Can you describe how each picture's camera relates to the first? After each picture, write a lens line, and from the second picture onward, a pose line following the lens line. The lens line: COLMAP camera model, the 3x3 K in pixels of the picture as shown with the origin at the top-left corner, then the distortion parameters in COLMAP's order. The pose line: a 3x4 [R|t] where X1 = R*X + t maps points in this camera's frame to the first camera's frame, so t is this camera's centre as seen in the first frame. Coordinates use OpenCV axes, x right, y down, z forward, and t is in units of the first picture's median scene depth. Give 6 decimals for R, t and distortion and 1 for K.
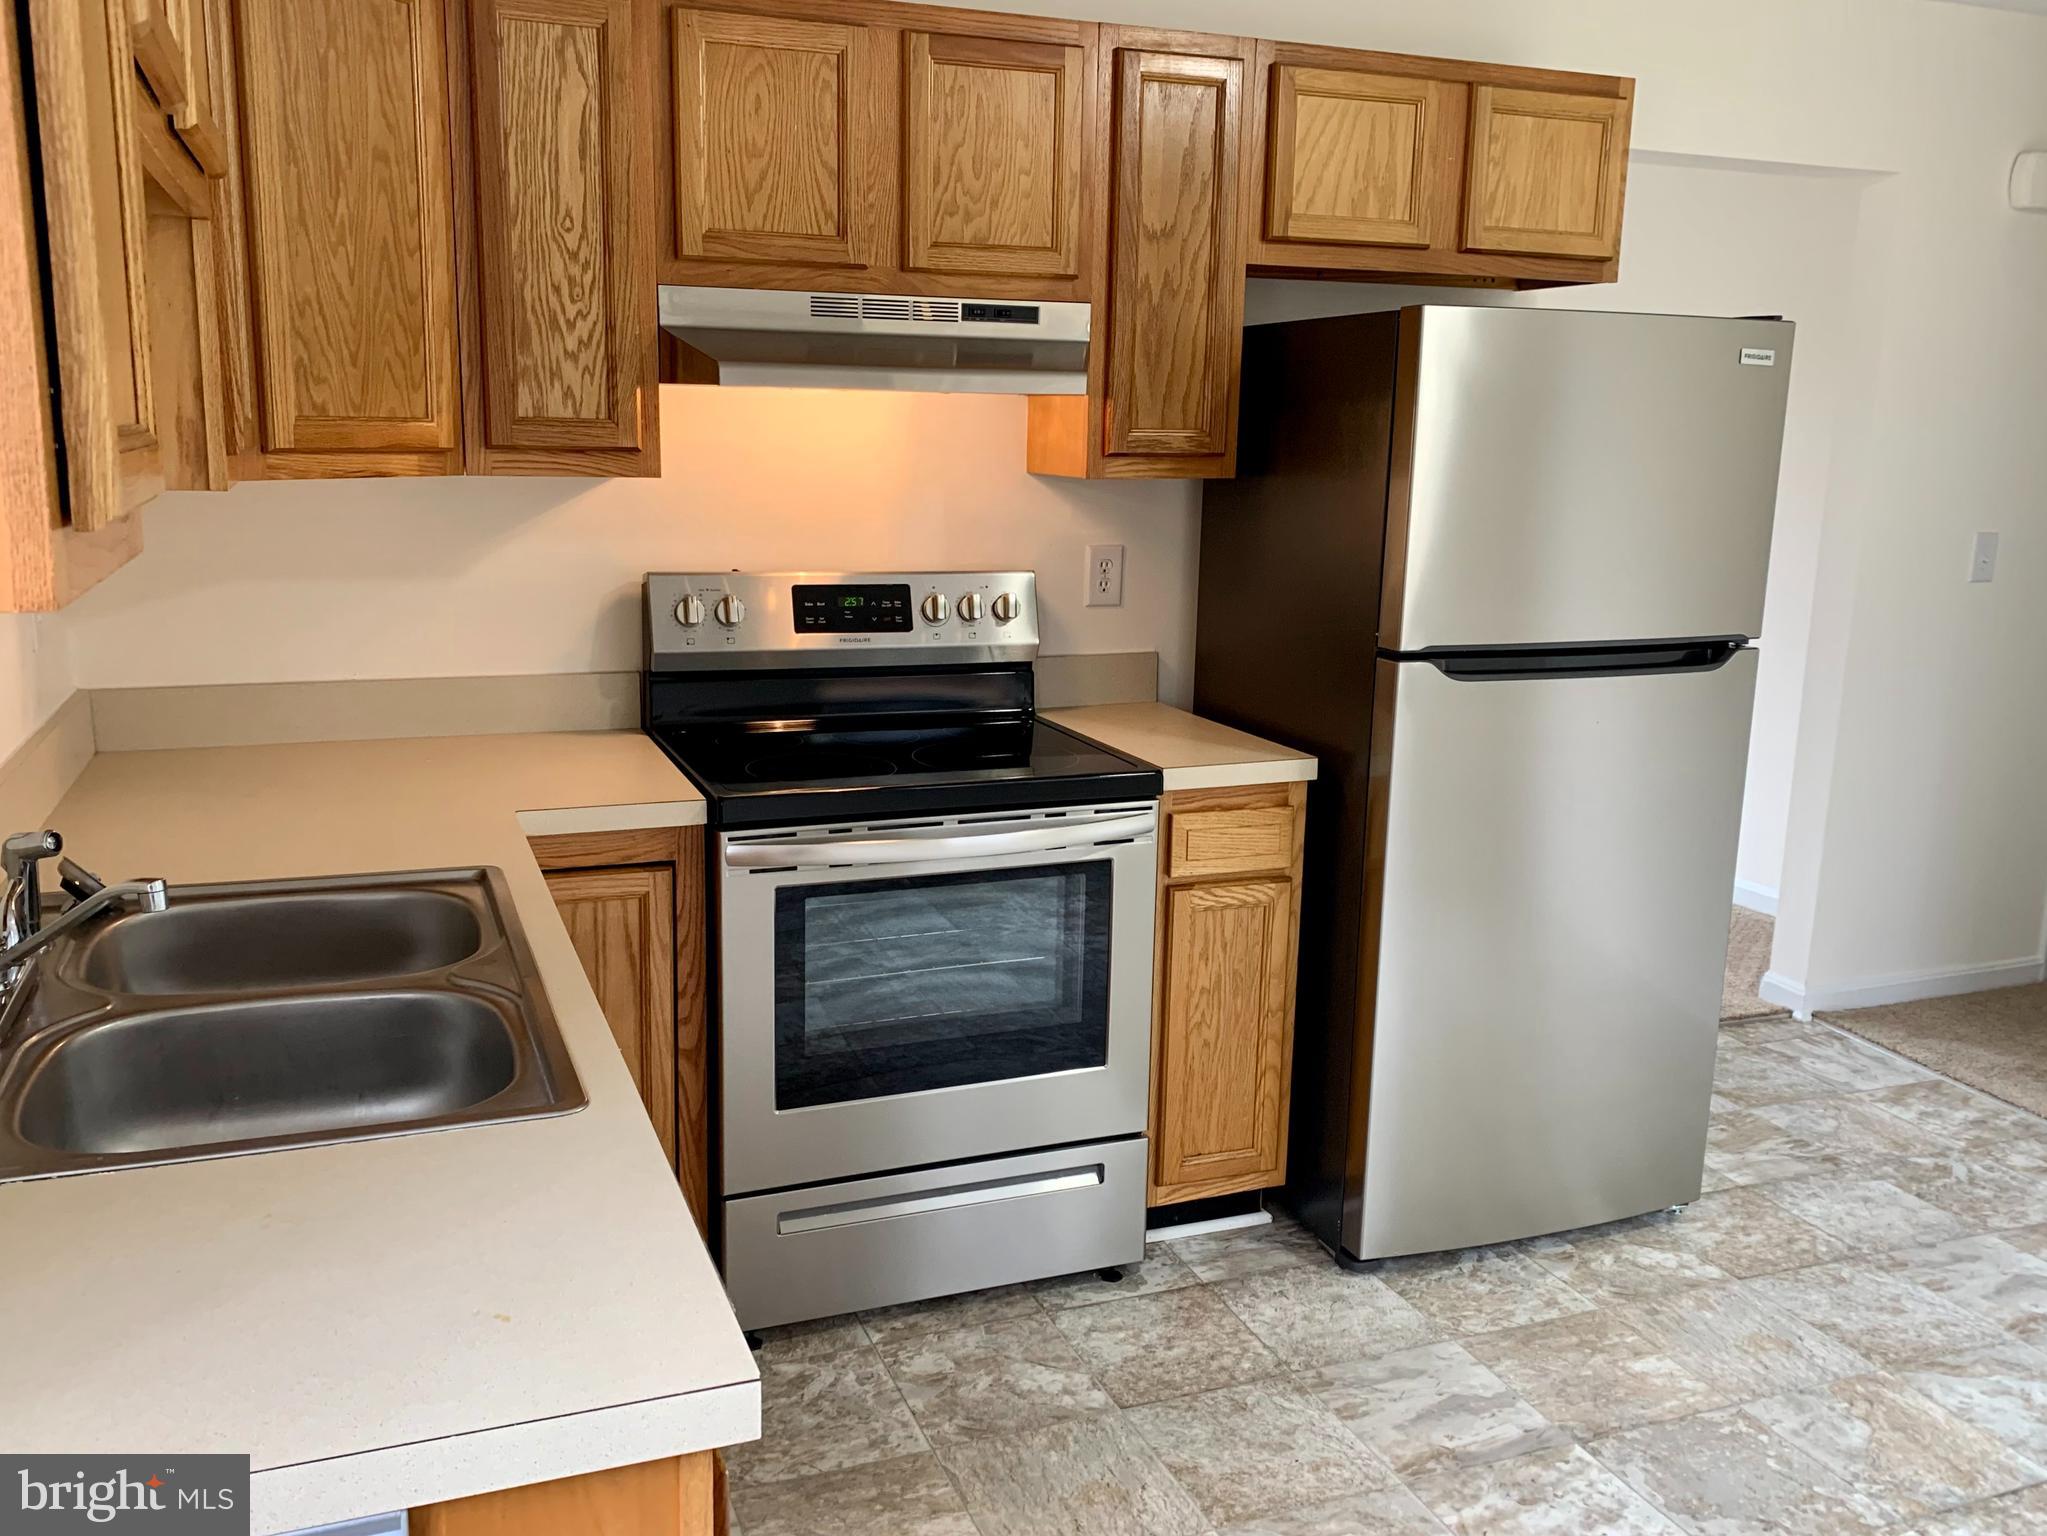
lens RADIAL K [[1670.4, 0, 990.4], [0, 1670.4, 737.4], [0, 0, 1]] dist [0.019558, -0.021640]
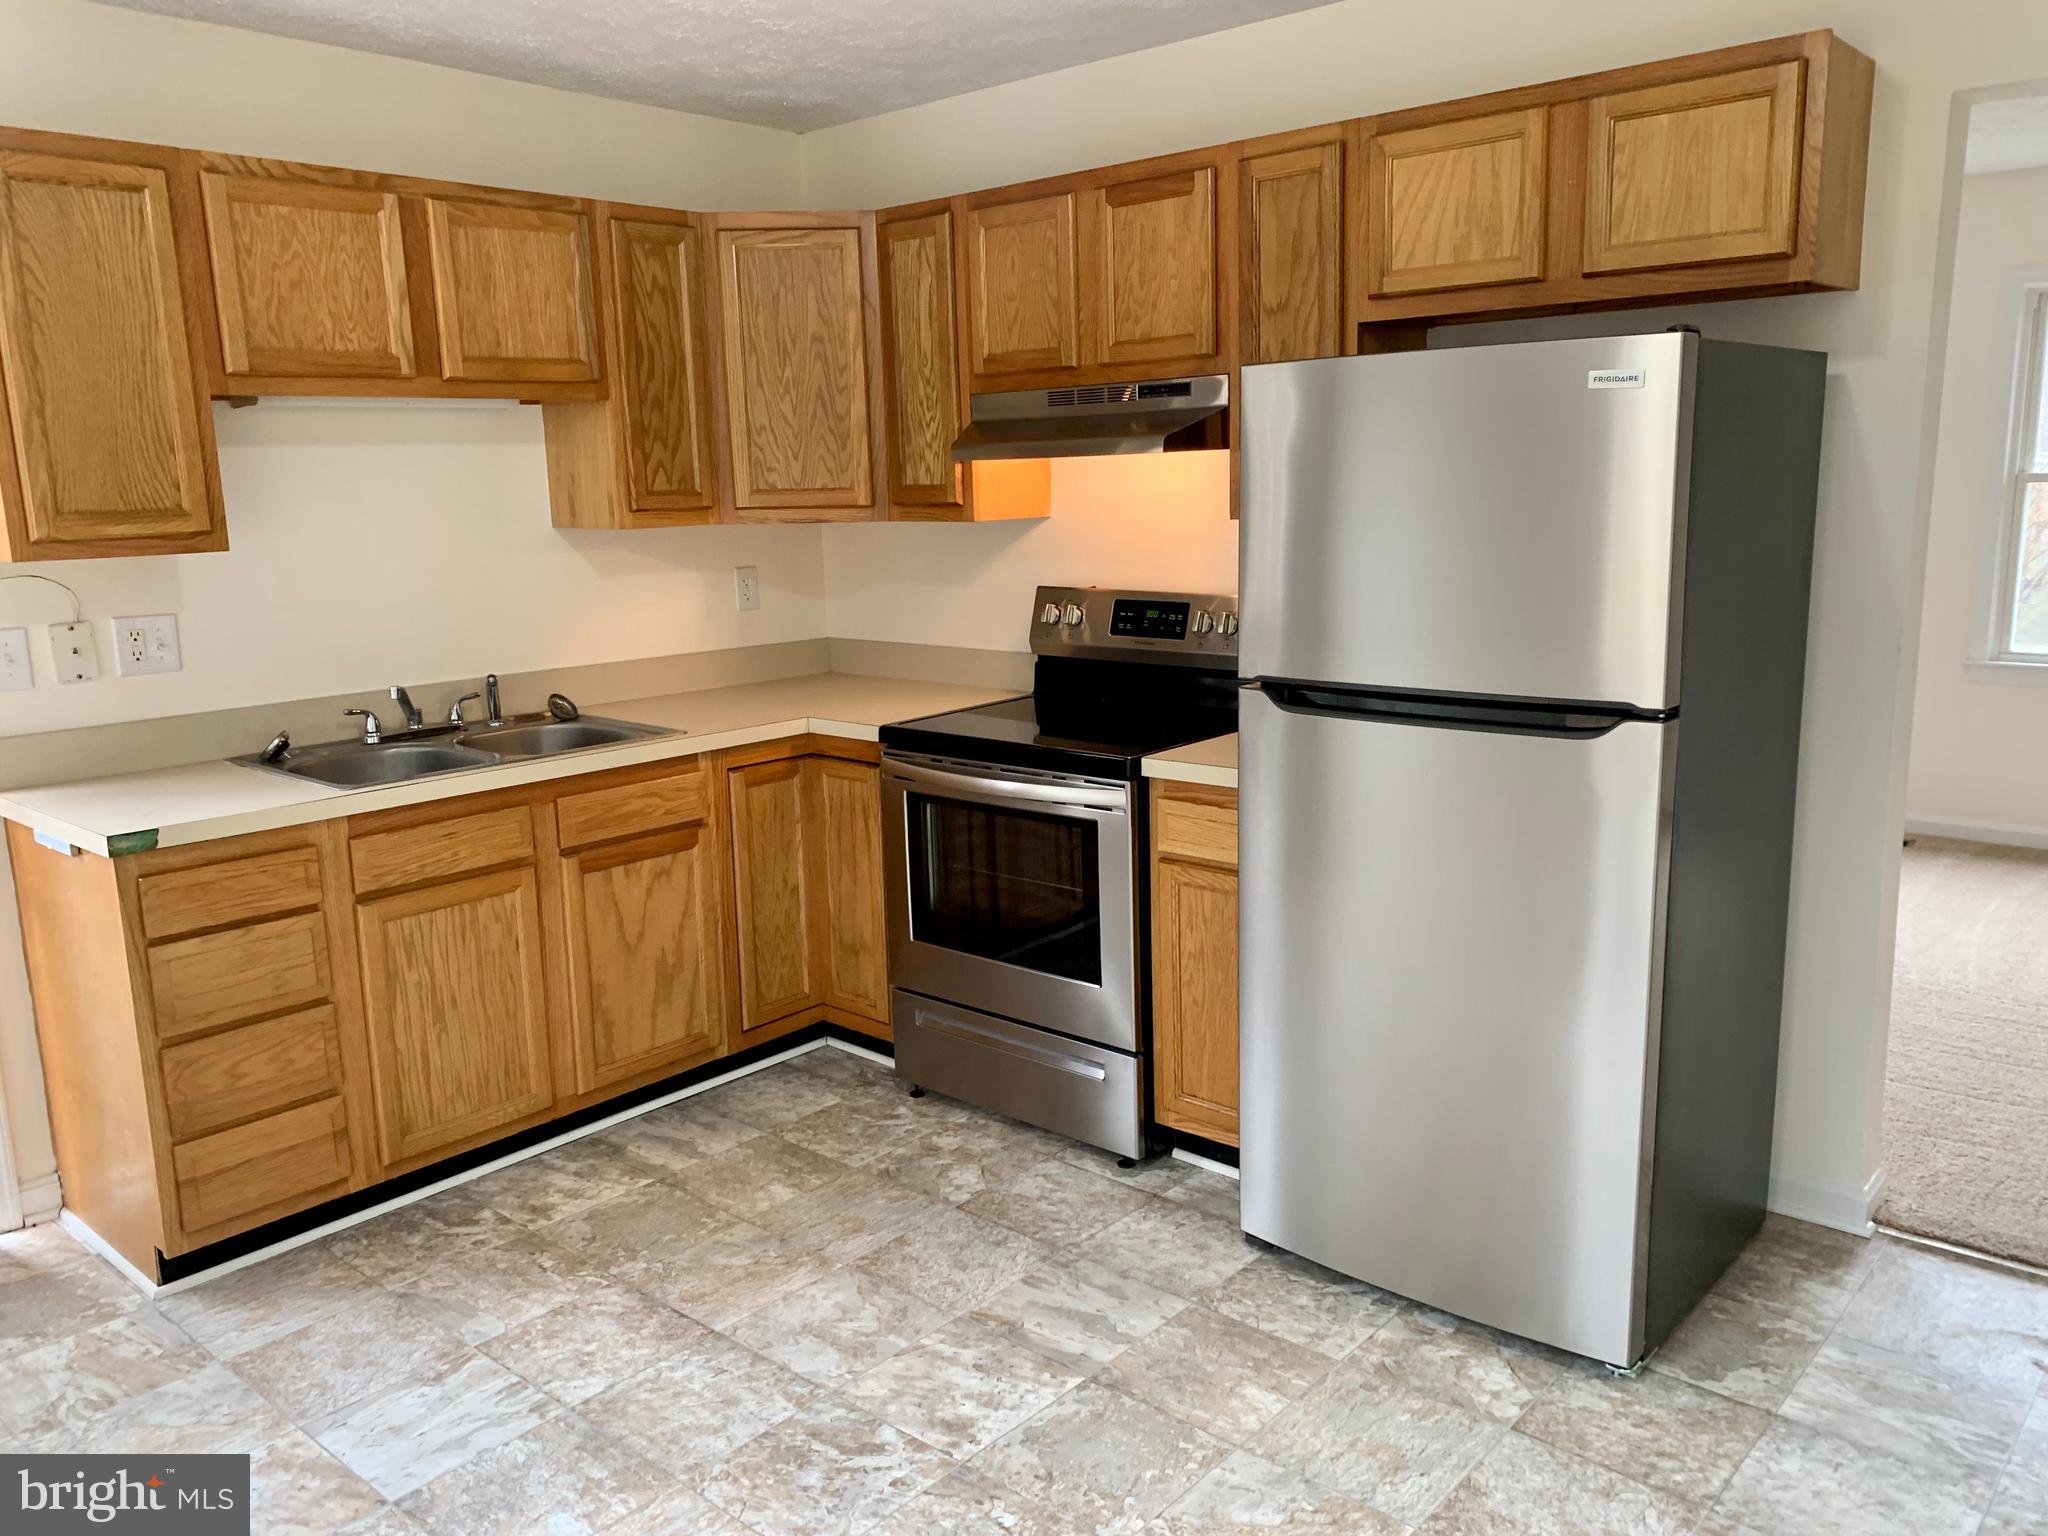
lens RADIAL K [[1571.1, 0, 1055.0], [0, 1571.1, 735.5], [0, 0, 1]] dist [0.039833, -0.011522]
pose [[0.482977, 0.119322, -0.867465, 1.056936], [-0.124152, 0.989995, 0.067052, -0.066429], [0.866787, 0.075312, 0.492959, 0.369240]]
